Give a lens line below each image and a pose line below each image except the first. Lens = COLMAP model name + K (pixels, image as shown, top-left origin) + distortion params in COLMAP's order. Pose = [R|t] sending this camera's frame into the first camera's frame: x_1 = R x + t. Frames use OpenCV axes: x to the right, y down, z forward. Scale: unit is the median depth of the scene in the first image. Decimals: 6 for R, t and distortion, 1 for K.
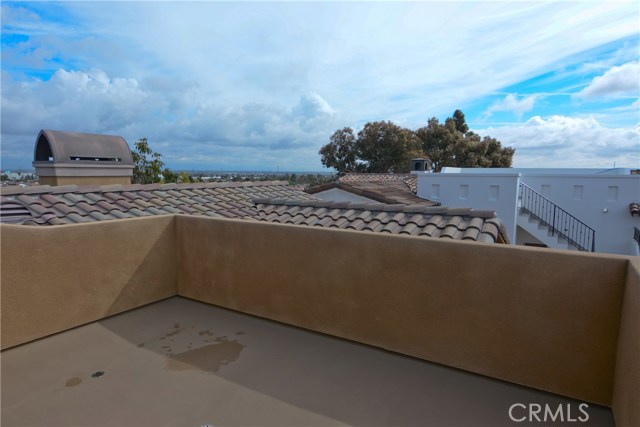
lens RADIAL K [[389.1, 0, 317.3], [0, 389.1, 217.1], [0, 0, 1]] dist [0.002312, -0.016498]
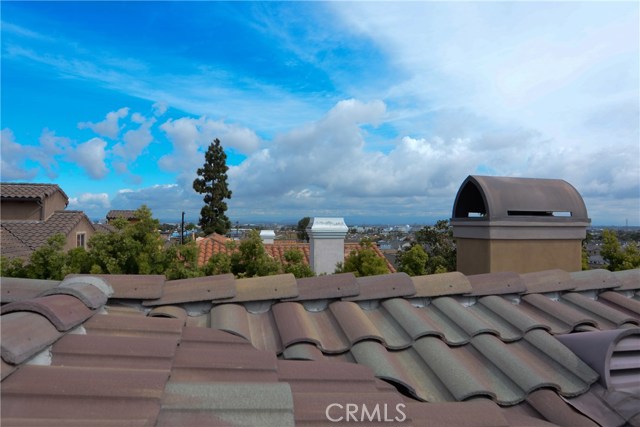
lens RADIAL K [[389.1, 0, 317.3], [0, 389.1, 217.1], [0, 0, 1]] dist [0.002312, -0.016498]
pose [[0.706604, -0.011933, -0.707508, -0.365540], [-0.086044, 0.990989, -0.102649, -0.041195], [0.702358, 0.133410, 0.699211, 0.252024]]
